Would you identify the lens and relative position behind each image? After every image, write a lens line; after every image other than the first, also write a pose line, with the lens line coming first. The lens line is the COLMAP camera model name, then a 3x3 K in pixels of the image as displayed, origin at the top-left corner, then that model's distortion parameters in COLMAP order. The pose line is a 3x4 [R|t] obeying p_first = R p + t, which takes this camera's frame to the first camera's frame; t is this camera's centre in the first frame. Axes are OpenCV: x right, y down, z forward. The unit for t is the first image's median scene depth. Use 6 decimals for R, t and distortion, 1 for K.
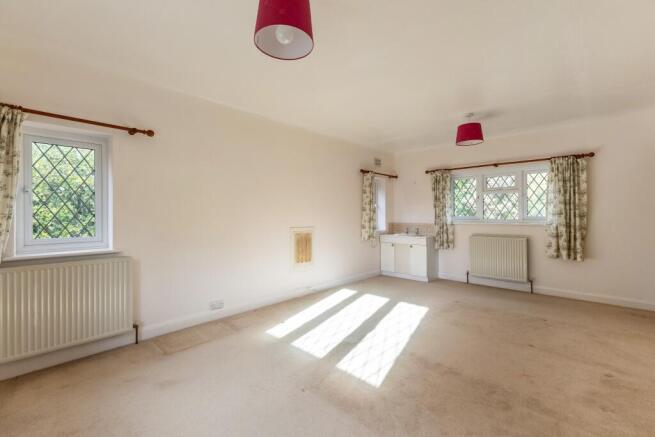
lens RADIAL K [[281.7, 0, 329.9], [0, 281.7, 218.9], [0, 0, 1]] dist [0.001086, 0.000063]
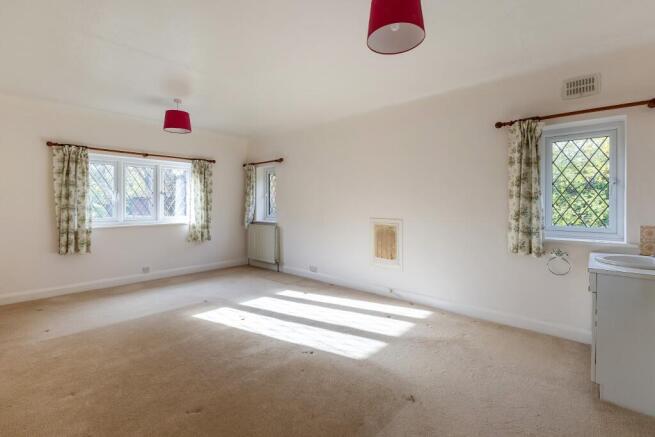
lens RADIAL K [[288.3, 0, 328.3], [0, 288.3, 204.6], [0, 0, 1]] dist [-0.072345, -0.000059]
pose [[0.009305, -0.008463, -0.999921, 0.800129], [-0.008005, 0.999932, -0.008537, -0.005928], [0.999925, 0.008083, 0.009237, 0.802679]]
